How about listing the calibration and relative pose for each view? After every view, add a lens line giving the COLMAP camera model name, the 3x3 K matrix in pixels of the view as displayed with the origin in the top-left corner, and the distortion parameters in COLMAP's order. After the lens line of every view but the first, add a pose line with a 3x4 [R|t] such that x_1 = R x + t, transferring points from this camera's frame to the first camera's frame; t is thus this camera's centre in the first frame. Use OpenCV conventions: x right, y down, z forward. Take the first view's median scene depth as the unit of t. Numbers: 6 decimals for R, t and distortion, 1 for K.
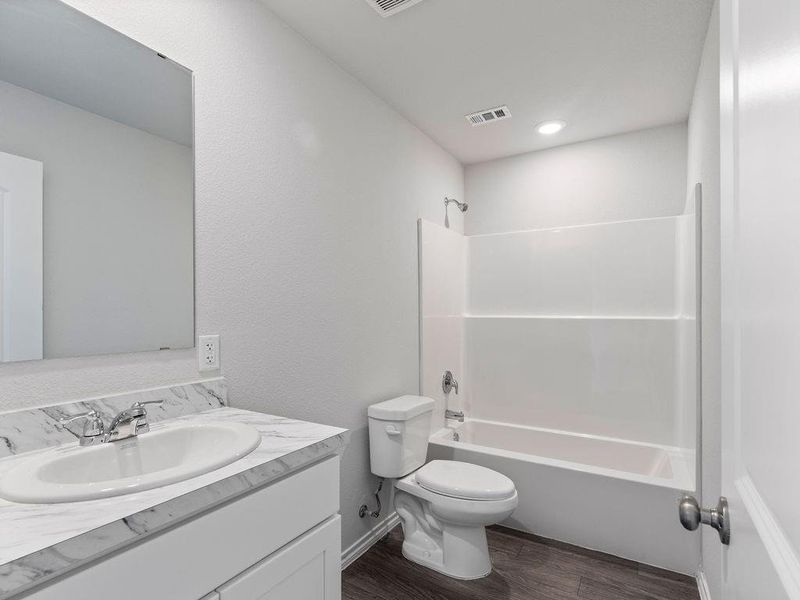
lens RADIAL K [[388.4, 0, 421.1], [0, 388.4, 305.4], [0, 0, 1]] dist [-0.000877, 0.000449]
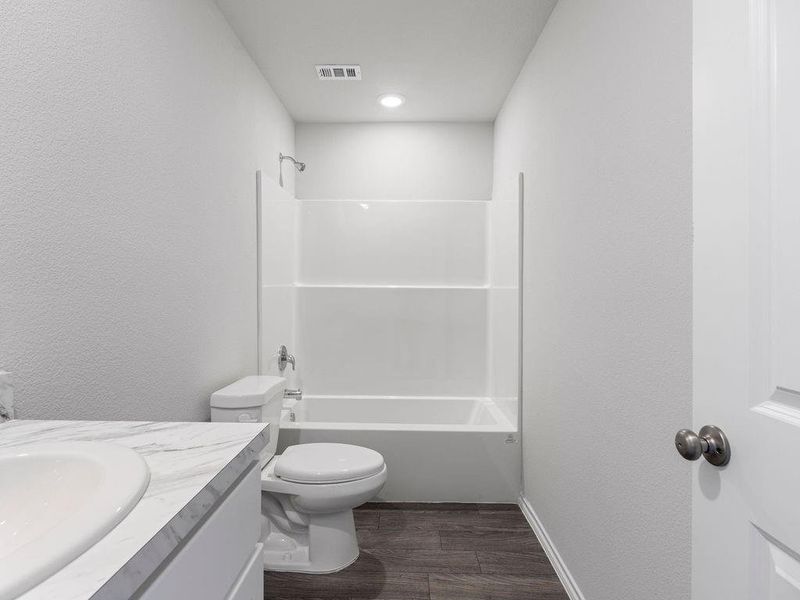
lens RADIAL K [[385.2, 0, 401.0], [0, 385.2, 281.9], [0, 0, 1]] dist [-0.001798, -0.000181]
pose [[0.883833, 0.011229, 0.467668, -0.162679], [-0.013106, 0.999914, 0.000760, 0.025517], [-0.467619, -0.006801, 0.883904, 0.126901]]
